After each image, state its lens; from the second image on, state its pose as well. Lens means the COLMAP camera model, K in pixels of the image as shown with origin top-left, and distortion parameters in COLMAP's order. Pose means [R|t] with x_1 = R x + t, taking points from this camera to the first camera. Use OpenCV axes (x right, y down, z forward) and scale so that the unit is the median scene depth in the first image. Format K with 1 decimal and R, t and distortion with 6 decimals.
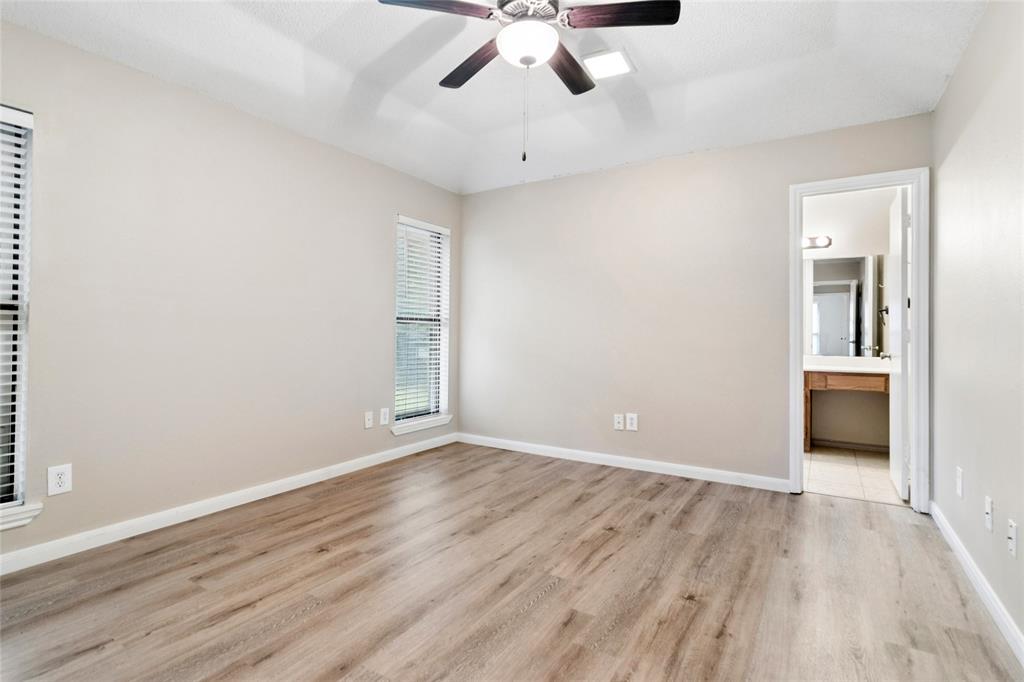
lens RADIAL K [[491.8, 0, 511.7], [0, 491.8, 335.3], [0, 0, 1]] dist [-0.005067, 0.002815]
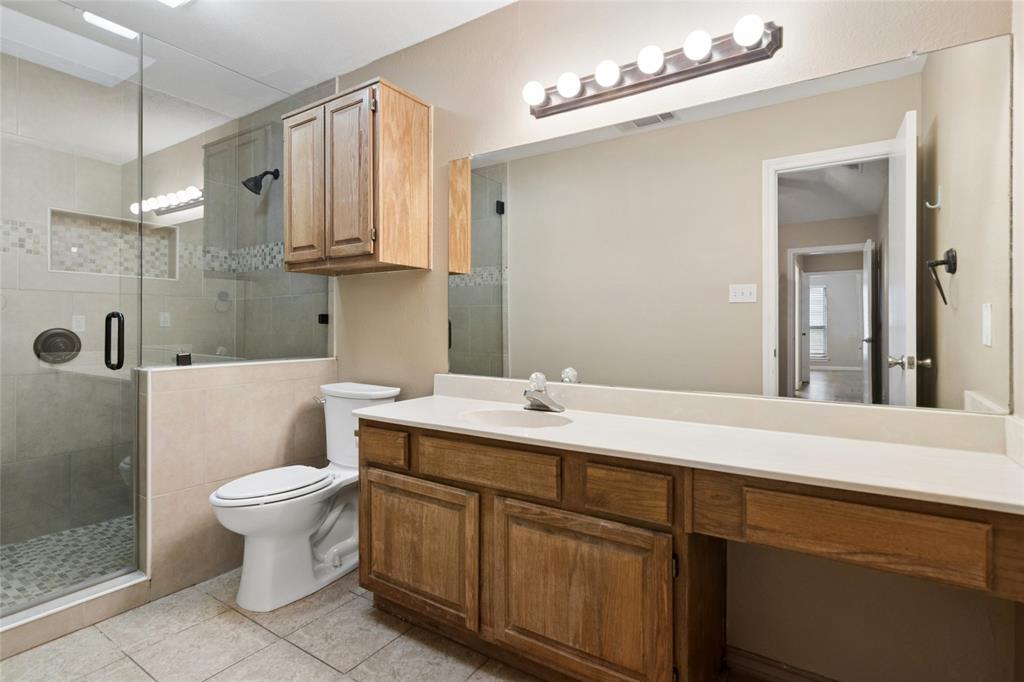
lens RADIAL K [[491.8, 0, 514.3], [0, 491.8, 334.4], [0, 0, 1]] dist [-0.005067, 0.002815]
pose [[0.999774, -0.007700, -0.019802, 0.447030], [0.007816, 0.999953, 0.005770, -0.001514], [0.019757, -0.005924, 0.999787, 0.627713]]
